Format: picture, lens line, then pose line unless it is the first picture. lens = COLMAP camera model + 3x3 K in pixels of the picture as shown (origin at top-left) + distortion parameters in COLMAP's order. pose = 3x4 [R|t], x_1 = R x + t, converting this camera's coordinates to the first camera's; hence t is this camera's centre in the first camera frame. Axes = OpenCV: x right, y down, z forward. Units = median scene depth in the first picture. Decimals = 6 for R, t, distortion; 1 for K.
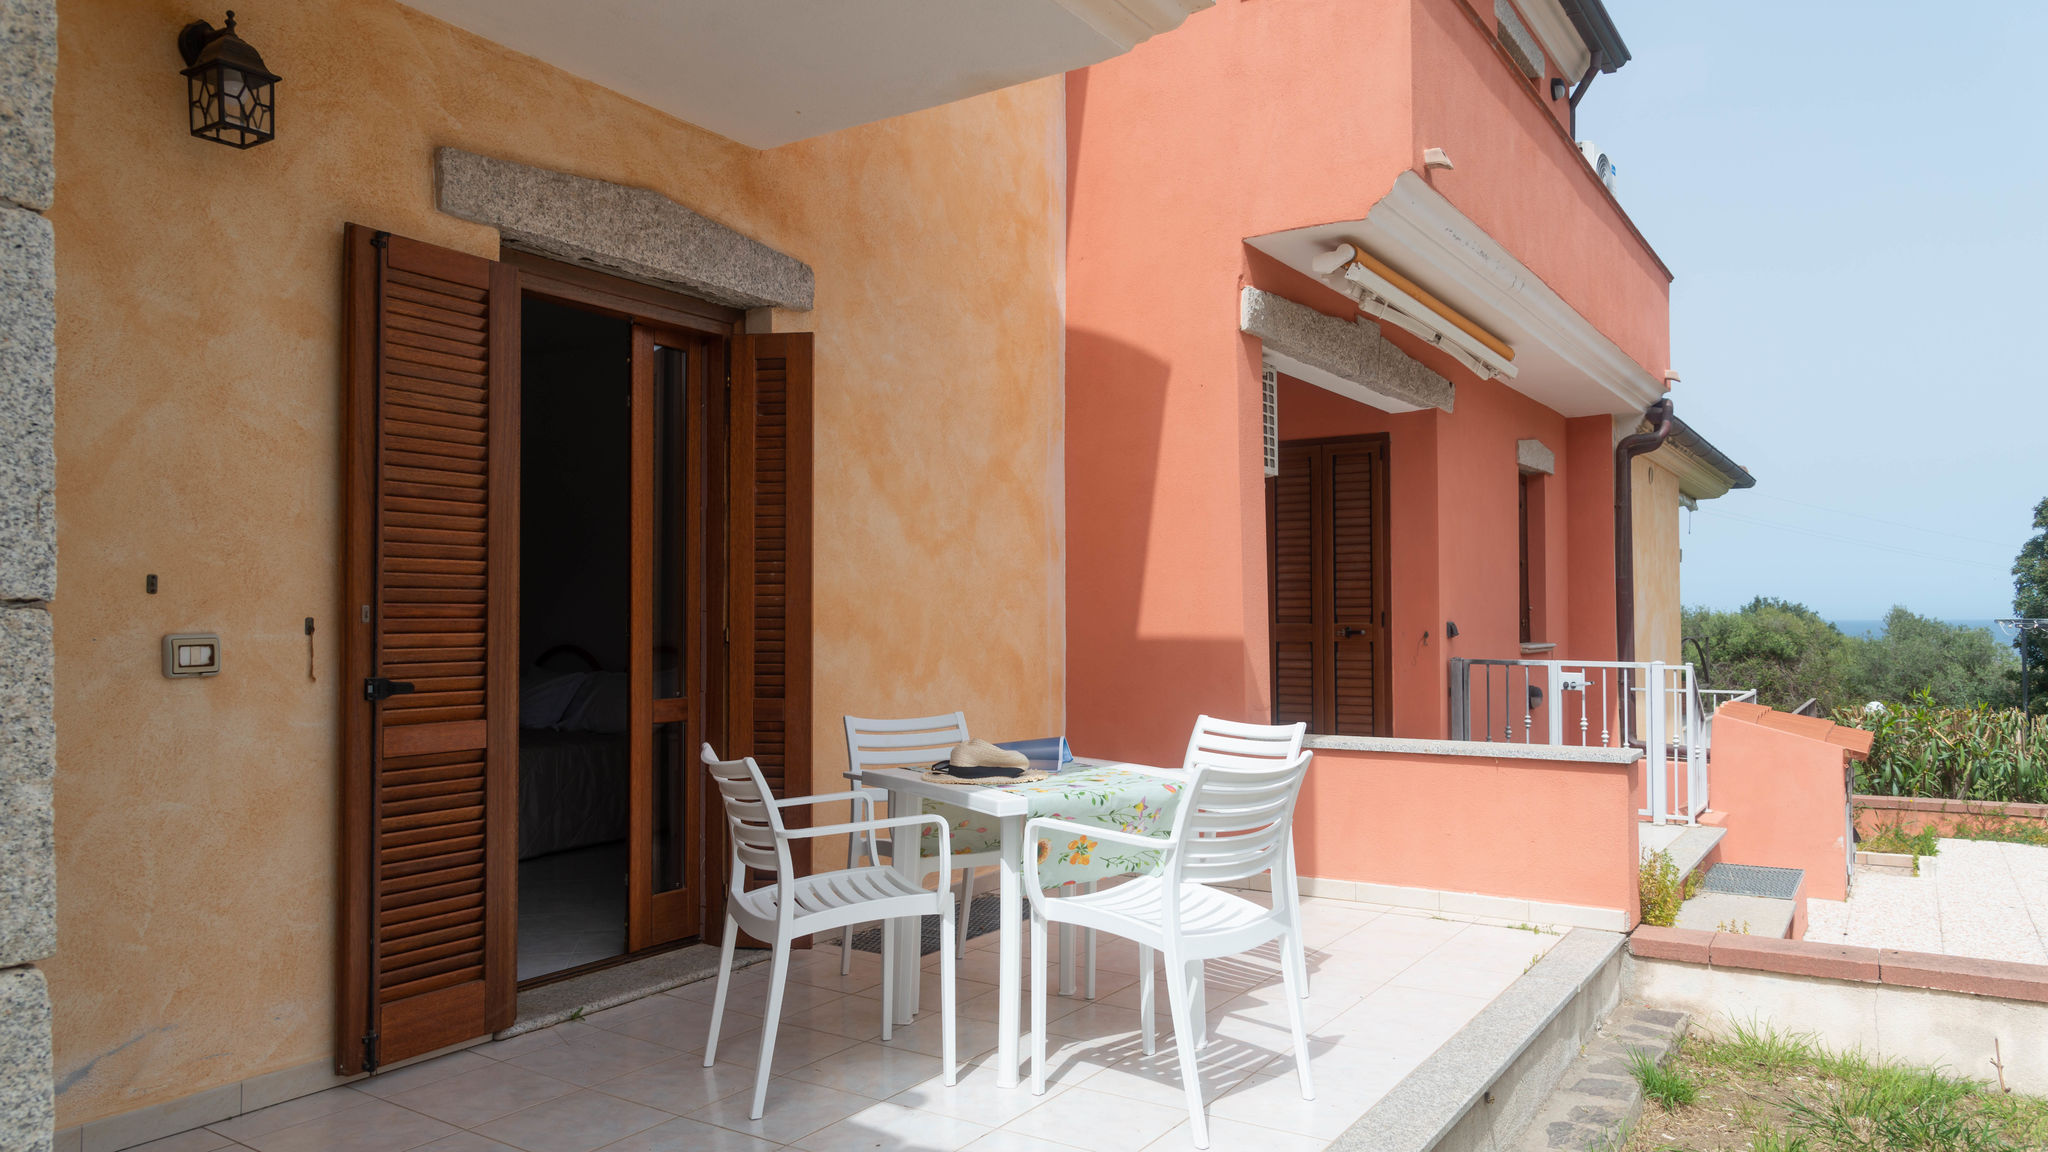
lens RADIAL K [[1414.8, 0, 1024.6], [0, 1414.8, 575.4], [0, 0, 1]] dist [-0.002740, -0.000549]
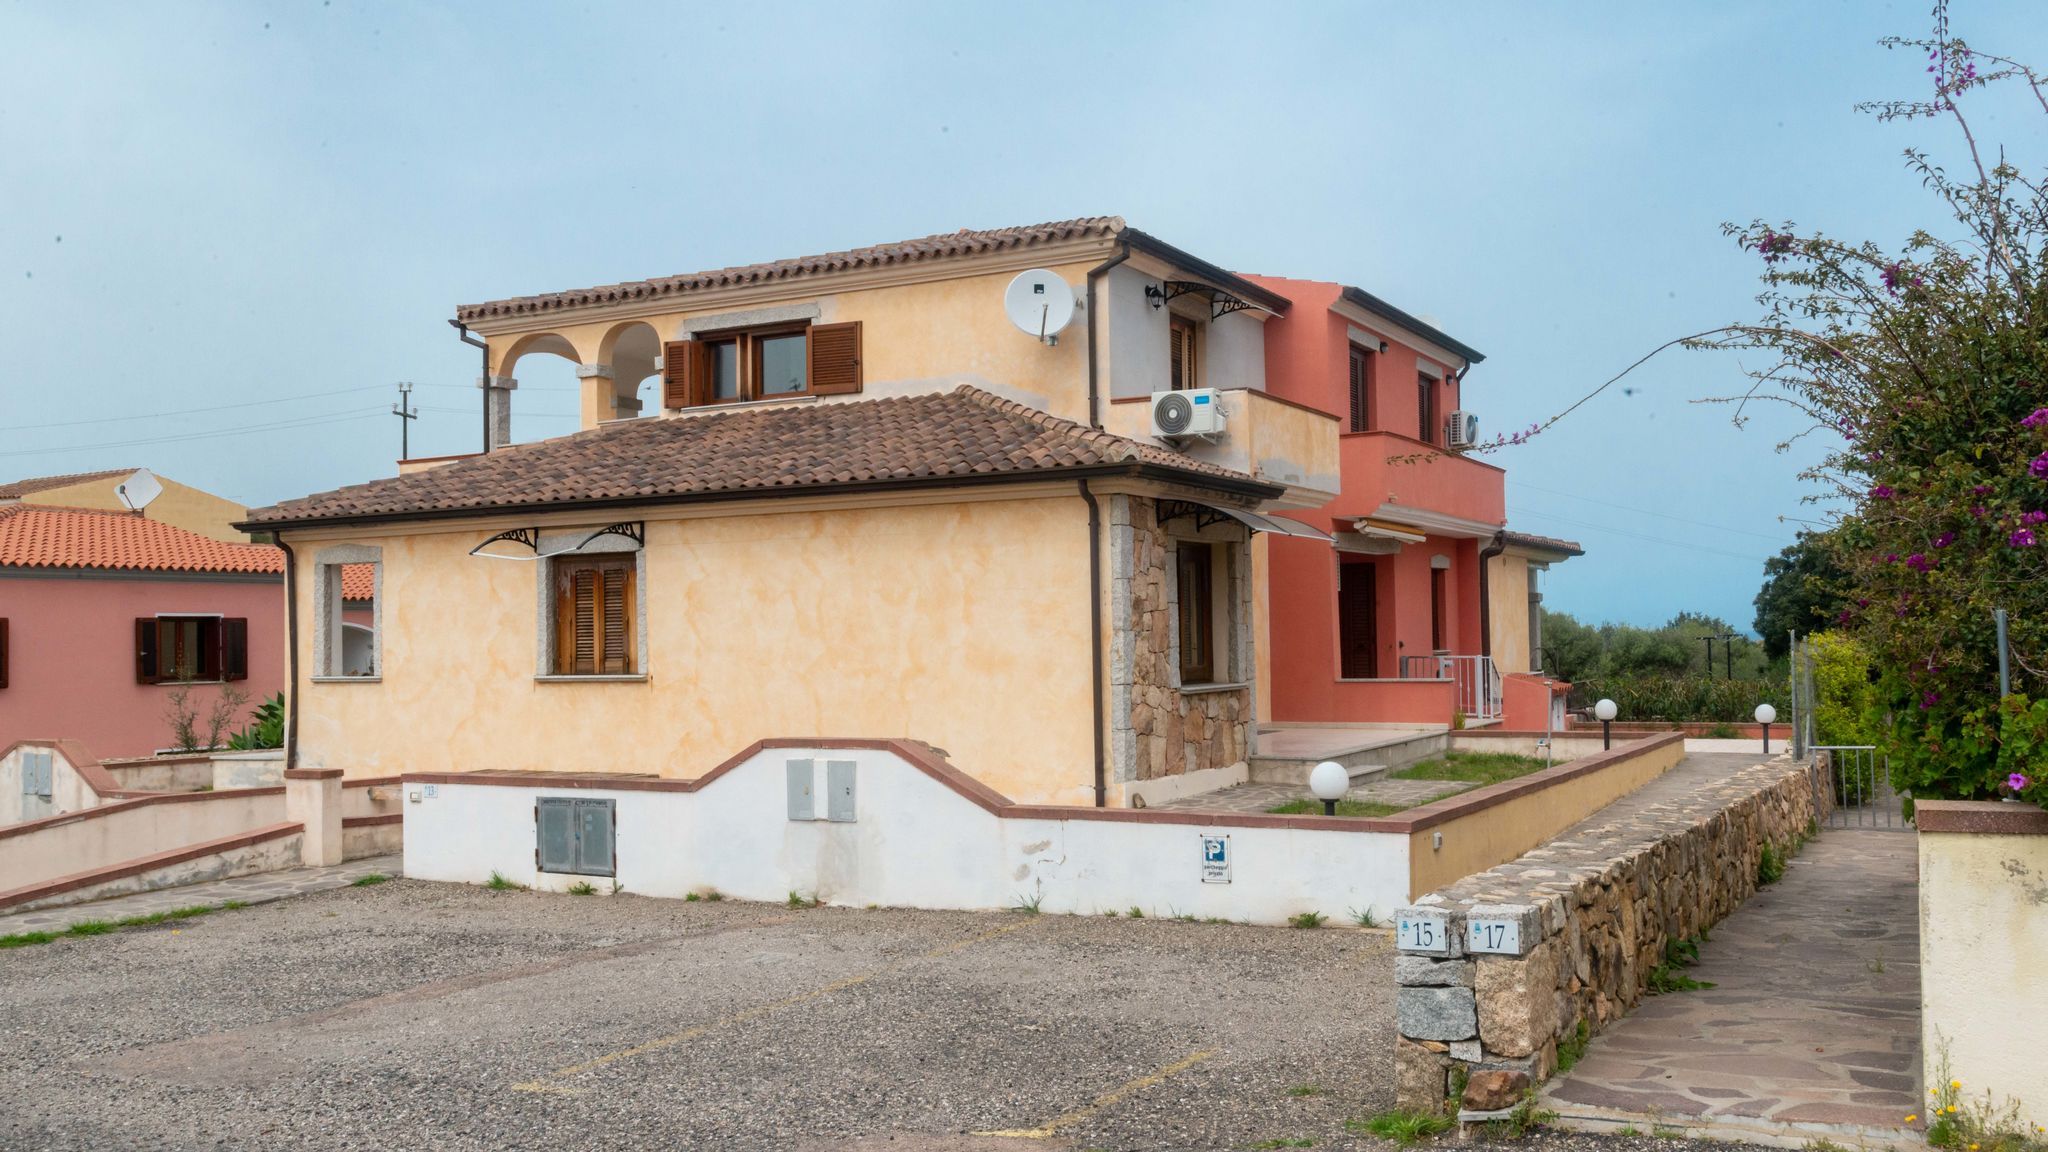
lens RADIAL K [[1840.3, 0, 1023.1], [0, 1840.3, 579.6], [0, 0, 1]] dist [-0.000190, 0.000403]
pose [[0.996277, -0.011890, 0.085391, -0.470420], [0.012110, 0.999925, -0.002057, -0.056295], [-0.085360, 0.003083, 0.996345, -1.603844]]
